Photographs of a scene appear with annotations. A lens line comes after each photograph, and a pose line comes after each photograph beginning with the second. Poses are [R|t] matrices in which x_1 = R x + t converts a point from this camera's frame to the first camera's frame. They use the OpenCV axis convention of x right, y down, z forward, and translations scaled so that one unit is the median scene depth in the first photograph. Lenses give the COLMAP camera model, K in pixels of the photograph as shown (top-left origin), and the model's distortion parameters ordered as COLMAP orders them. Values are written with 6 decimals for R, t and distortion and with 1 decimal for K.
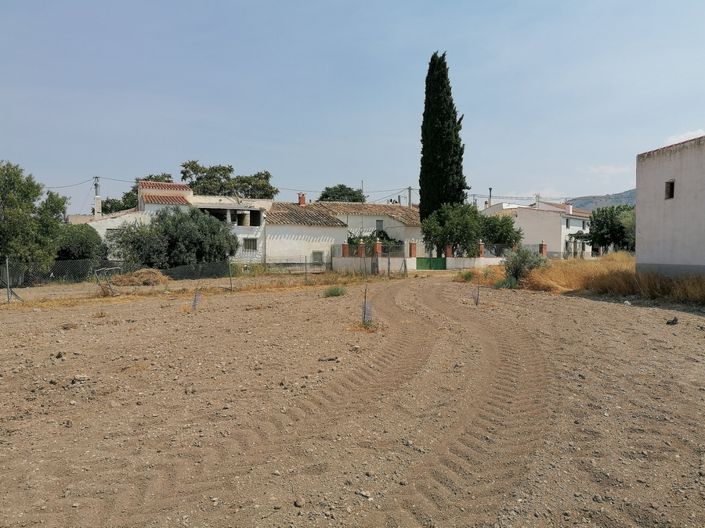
lens RADIAL K [[542.2, 0, 352.5], [0, 542.2, 264.0], [0, 0, 1]] dist [0.085132, -0.123509]
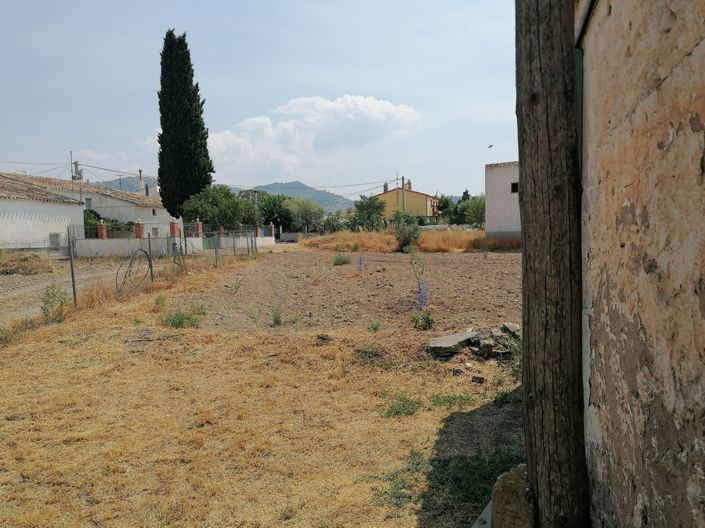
lens RADIAL K [[524.6, 0, 370.6], [0, 524.6, 265.4], [0, 0, 1]] dist [0.088688, -0.113880]
pose [[0.632408, -0.058823, 0.772399, -0.389109], [0.036803, 0.998268, 0.045892, 0.005648], [-0.773761, -0.000596, 0.633478, 0.118069]]
